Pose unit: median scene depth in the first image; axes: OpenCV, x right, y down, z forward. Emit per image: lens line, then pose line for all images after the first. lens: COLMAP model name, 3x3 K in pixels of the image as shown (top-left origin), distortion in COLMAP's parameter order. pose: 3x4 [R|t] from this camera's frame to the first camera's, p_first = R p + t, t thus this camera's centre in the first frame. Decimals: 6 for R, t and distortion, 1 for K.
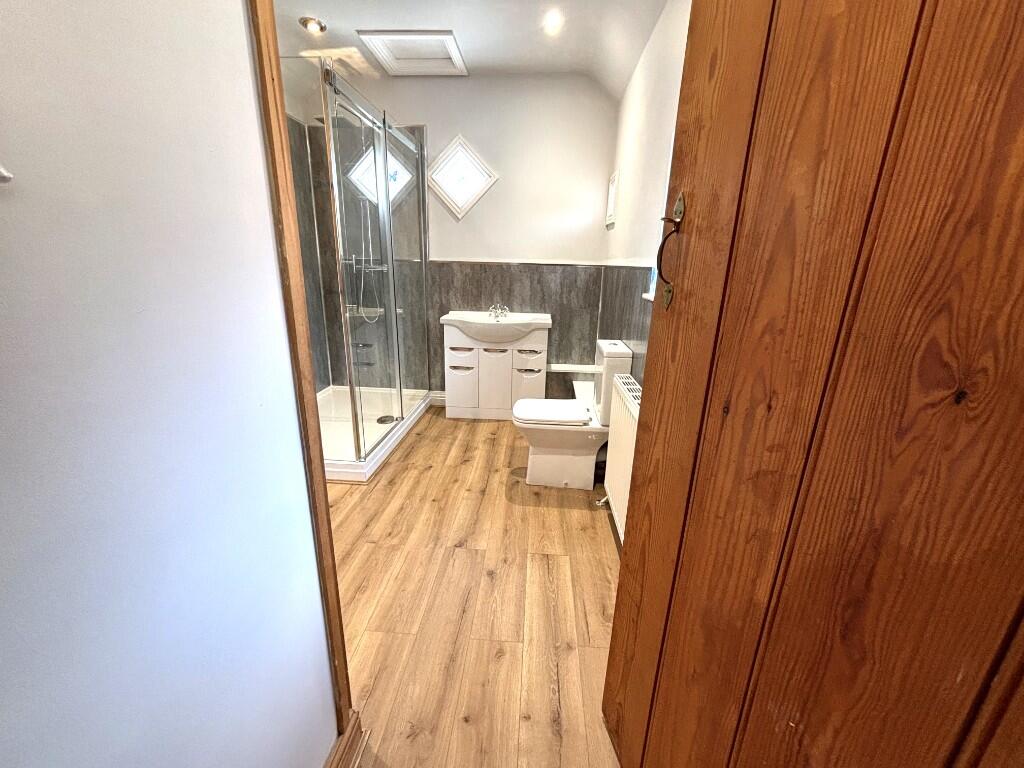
lens RADIAL K [[411.9, 0, 511.4], [0, 411.9, 386.0], [0, 0, 1]] dist [-0.002121, 0.000808]
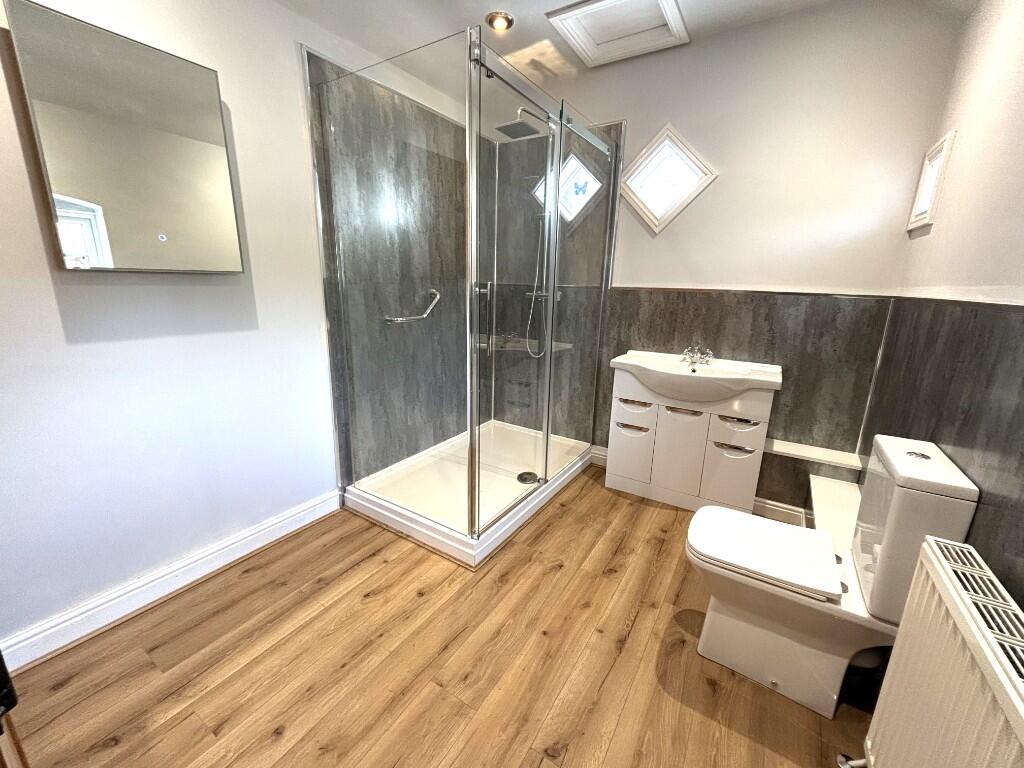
lens RADIAL K [[411.9, 0, 512.6], [0, 411.9, 383.2], [0, 0, 1]] dist [-0.002121, 0.000808]
pose [[0.880899, 0.112893, -0.459644, 0.024095], [-0.139237, 0.989976, -0.023696, -0.081698], [0.452361, 0.084873, 0.887787, 0.244926]]
